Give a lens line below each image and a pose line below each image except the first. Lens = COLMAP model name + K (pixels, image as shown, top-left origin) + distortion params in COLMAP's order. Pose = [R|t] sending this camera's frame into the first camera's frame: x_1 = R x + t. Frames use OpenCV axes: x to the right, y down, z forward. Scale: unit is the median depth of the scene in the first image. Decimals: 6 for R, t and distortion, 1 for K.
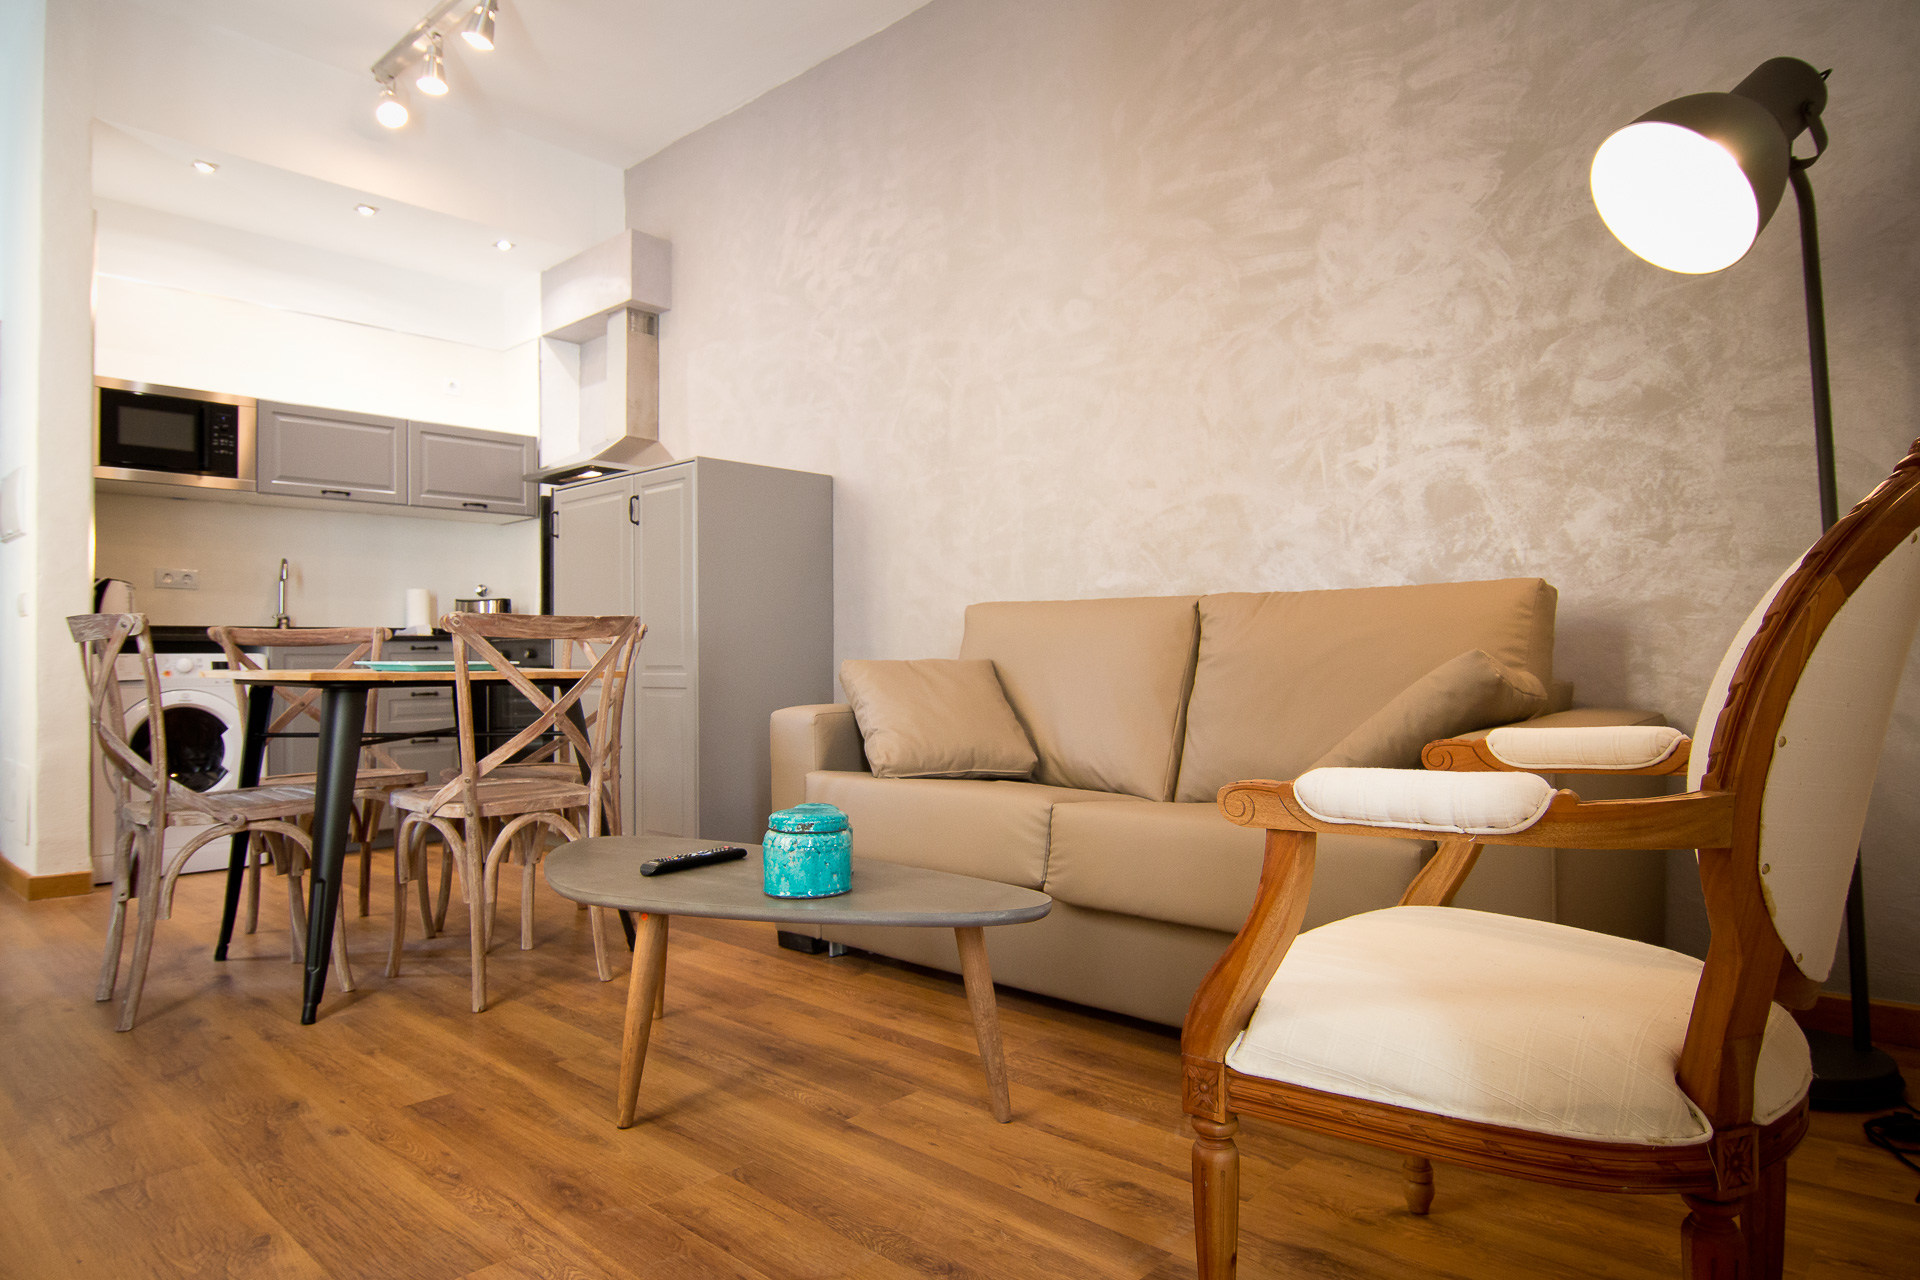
lens RADIAL K [[1108.5, 0, 956.3], [0, 1108.5, 634.7], [0, 0, 1]] dist [-0.001844, -0.015869]
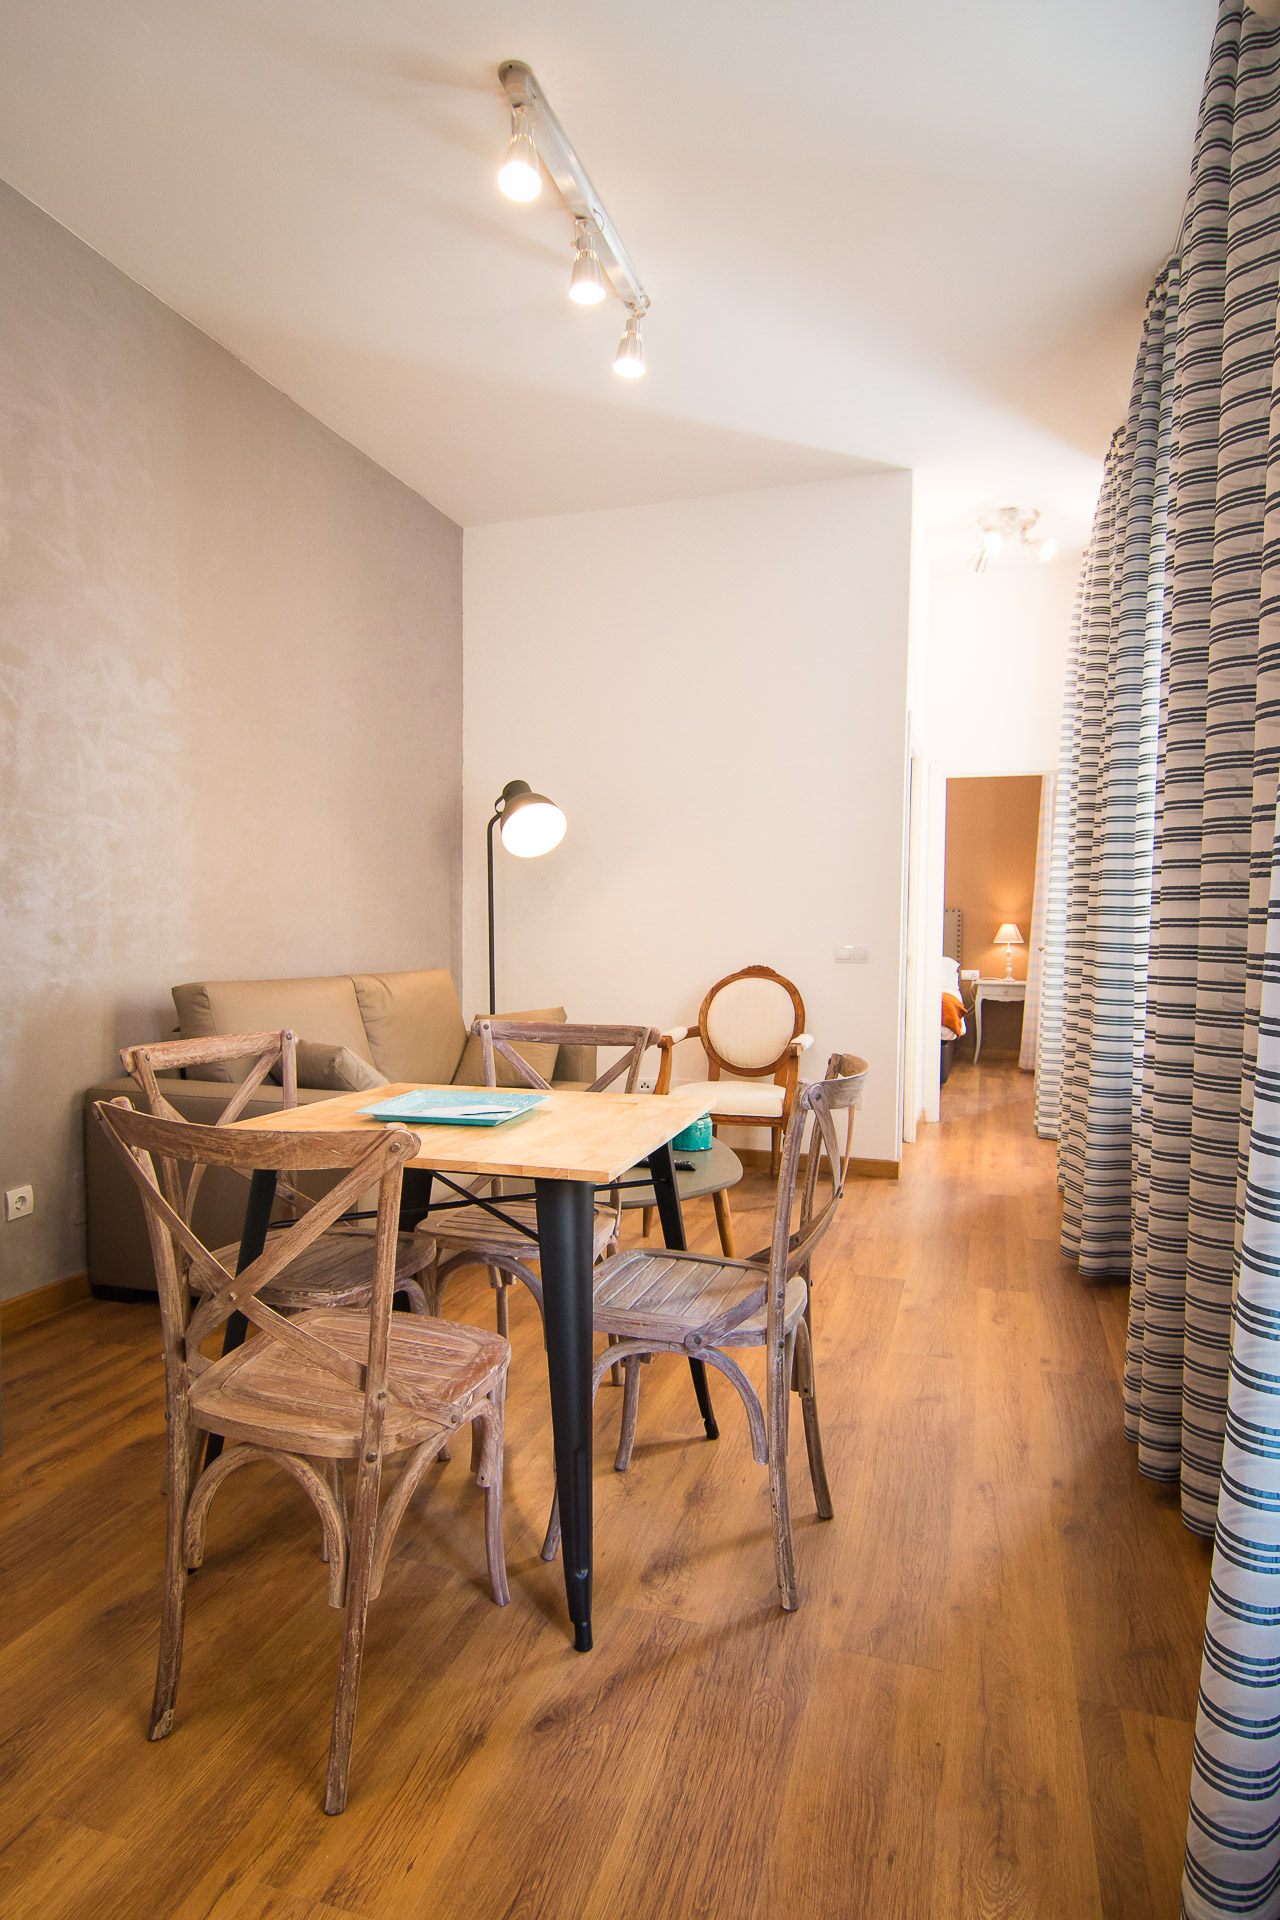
lens RADIAL K [[1098.2, 0, 632.8], [0, 1098.2, 964.1], [0, 0, 1]] dist [0.003424, 0.001158]
pose [[-0.413748, -0.025920, 0.910023, -0.807917], [-0.025926, 0.999525, 0.016682, -0.056378], [-0.910022, -0.016691, -0.414223, 0.820458]]
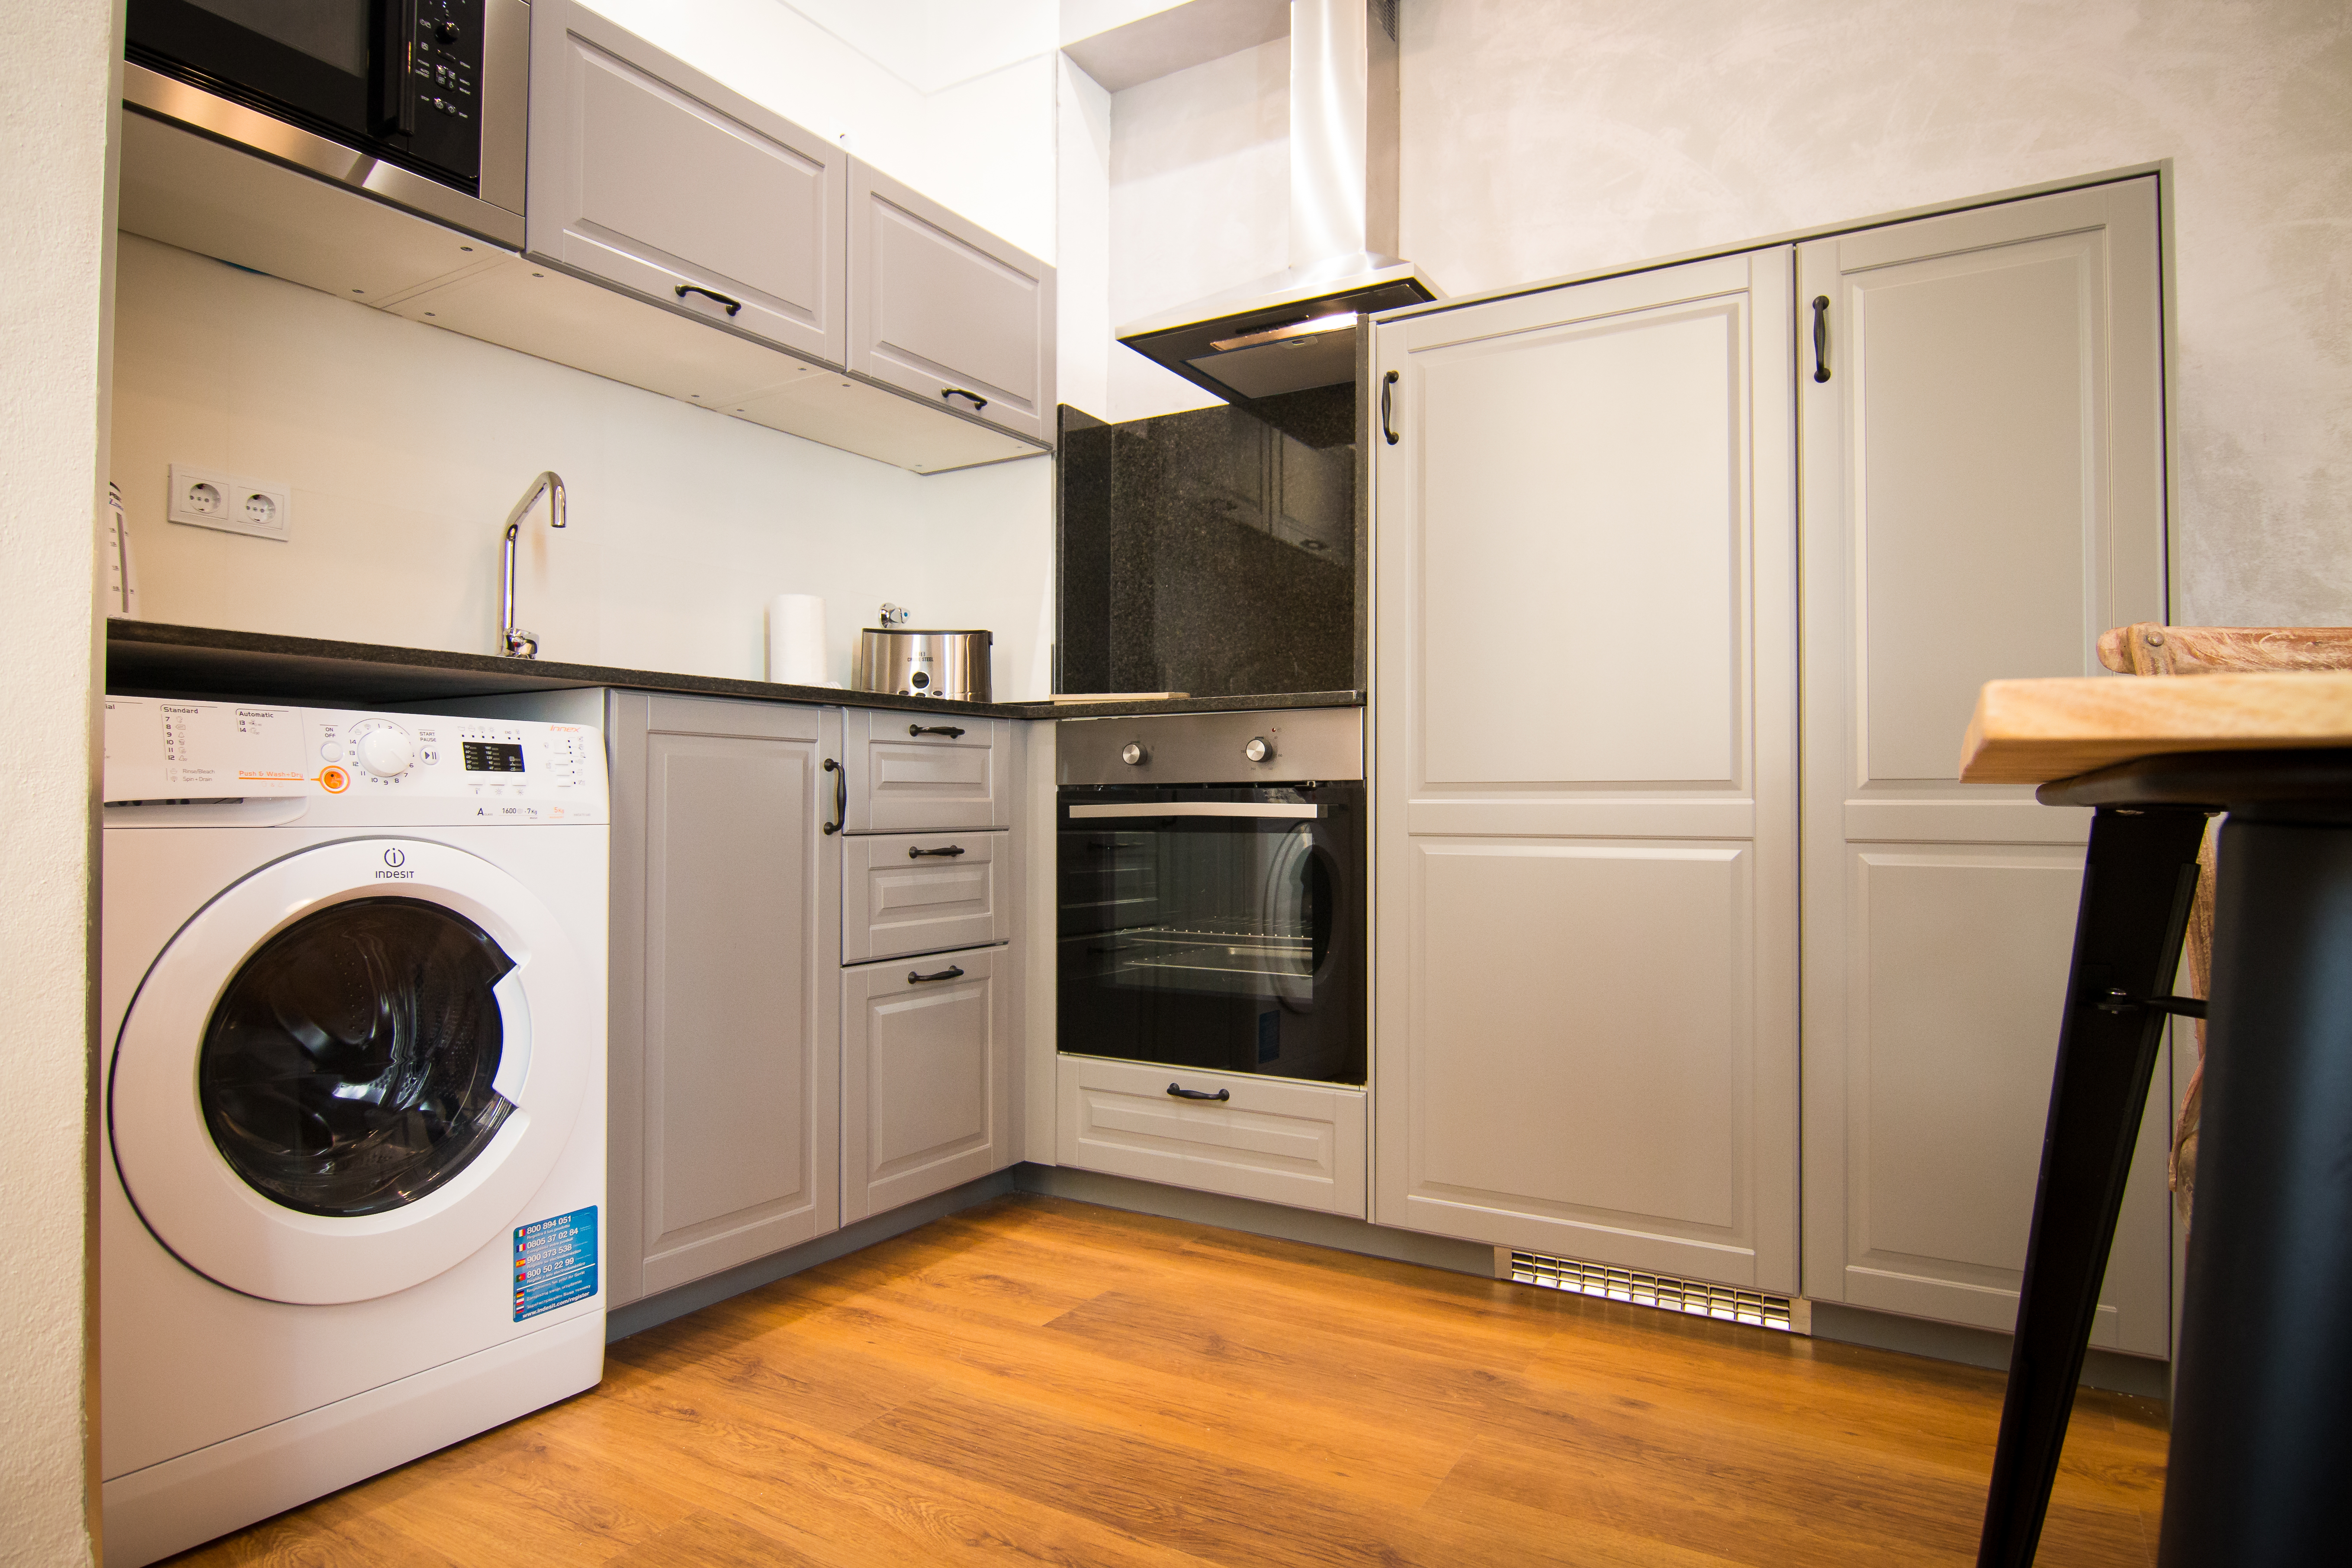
lens RADIAL K [[1326.4, 0, 1186.1], [0, 1326.4, 777.6], [0, 0, 1]] dist [-0.012230, -0.001693]
pose [[0.980357, 0.018268, 0.196383, -0.531898], [-0.018060, 0.999833, -0.002847, 0.030272], [-0.196402, -0.000756, 0.980523, 0.587755]]
